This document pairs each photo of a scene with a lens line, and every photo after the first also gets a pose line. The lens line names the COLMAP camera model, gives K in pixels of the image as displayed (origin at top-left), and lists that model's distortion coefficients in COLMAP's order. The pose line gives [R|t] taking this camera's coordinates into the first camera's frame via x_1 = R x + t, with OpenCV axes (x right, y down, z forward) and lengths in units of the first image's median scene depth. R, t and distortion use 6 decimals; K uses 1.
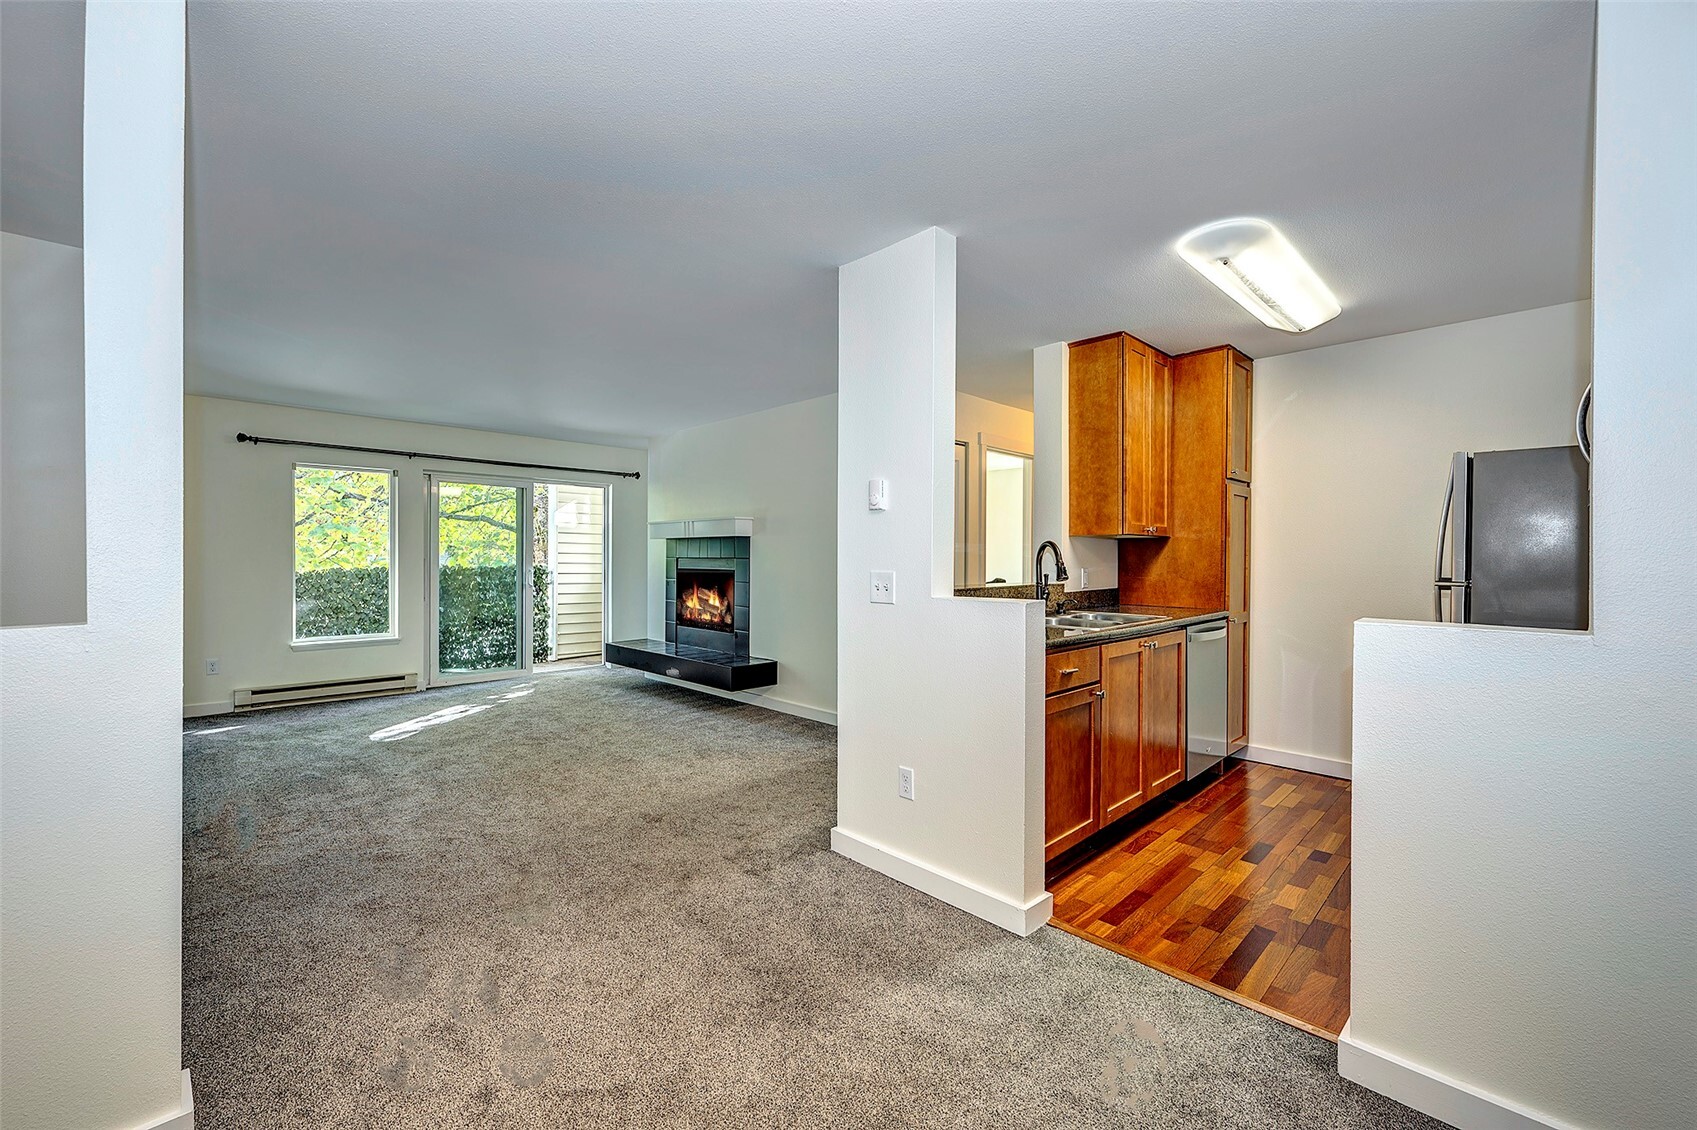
lens RADIAL K [[666.5, 0, 848.6], [0, 666.5, 563.1], [0, 0, 1]] dist [-0.000786, -0.000243]
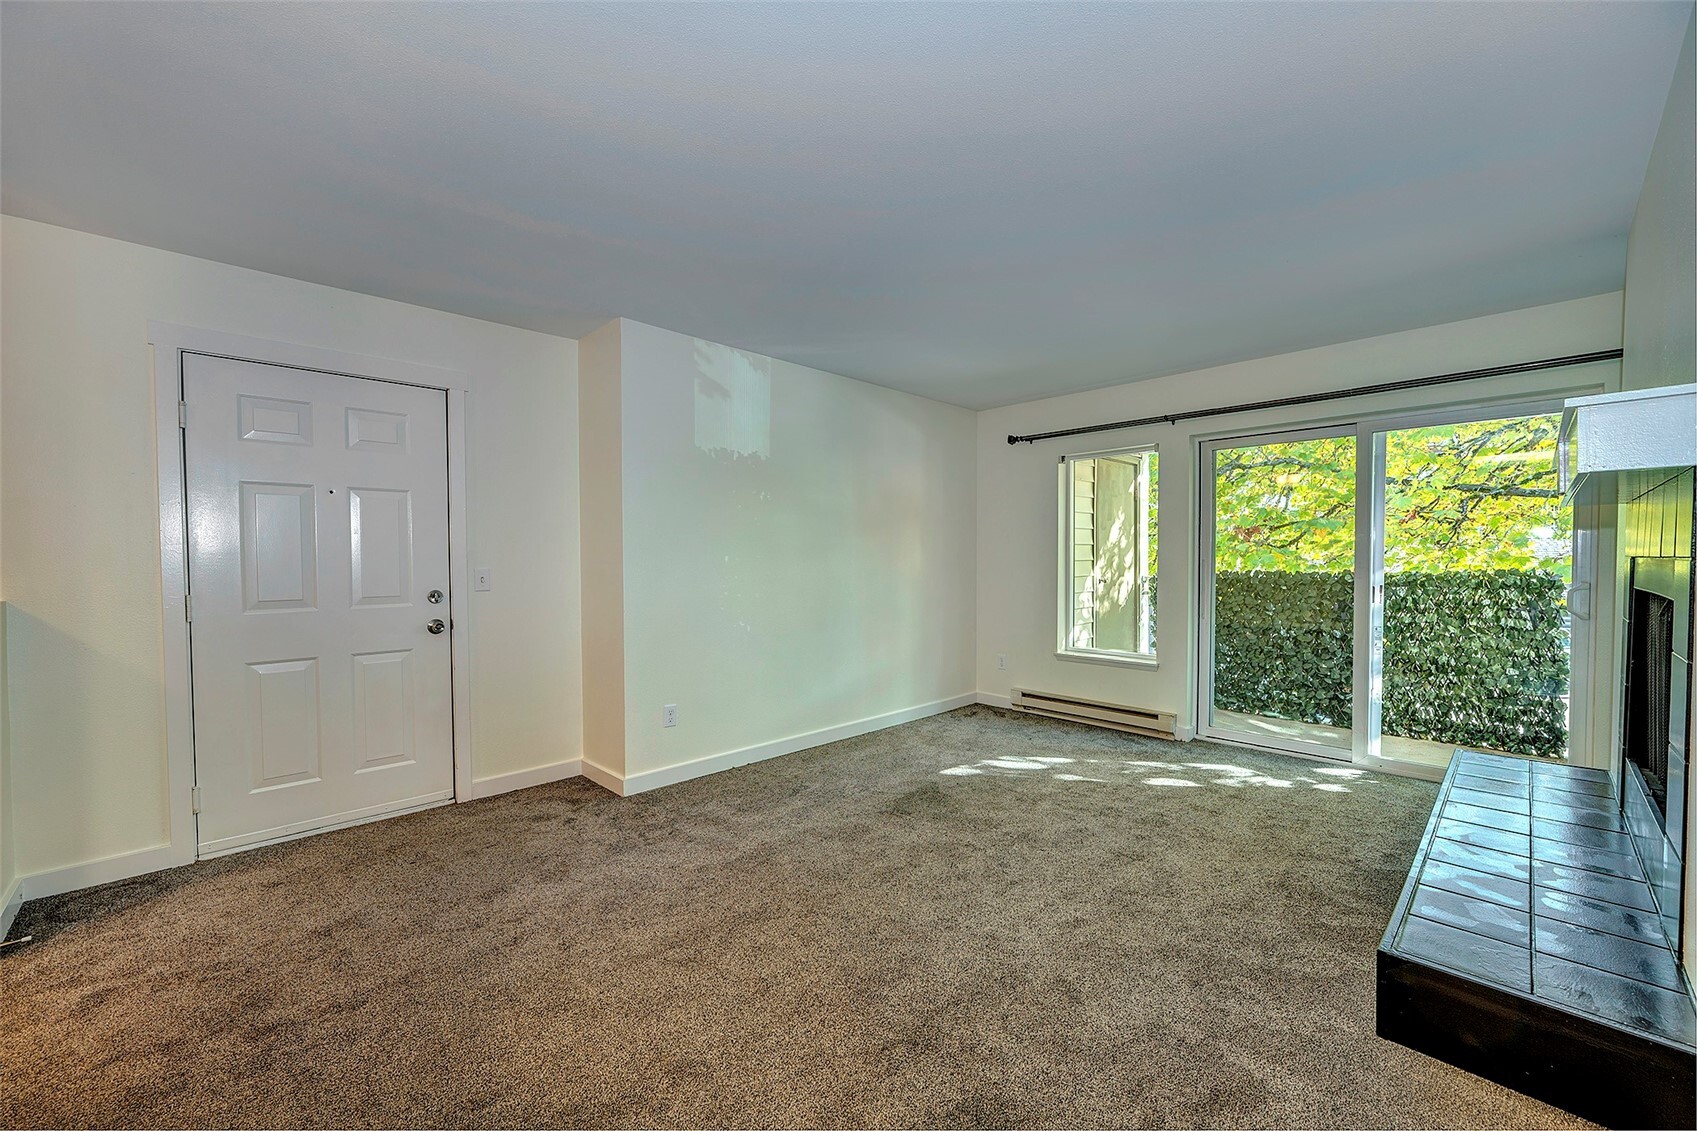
lens RADIAL K [[666.5, 0, 848.7], [0, 666.5, 569.5], [0, 0, 1]] dist [-0.000786, -0.000243]
pose [[0.006718, 0.013856, -0.999881, 0.082308], [-0.005161, 0.999891, 0.013821, -0.003557], [0.999964, 0.005068, 0.006789, 0.631451]]
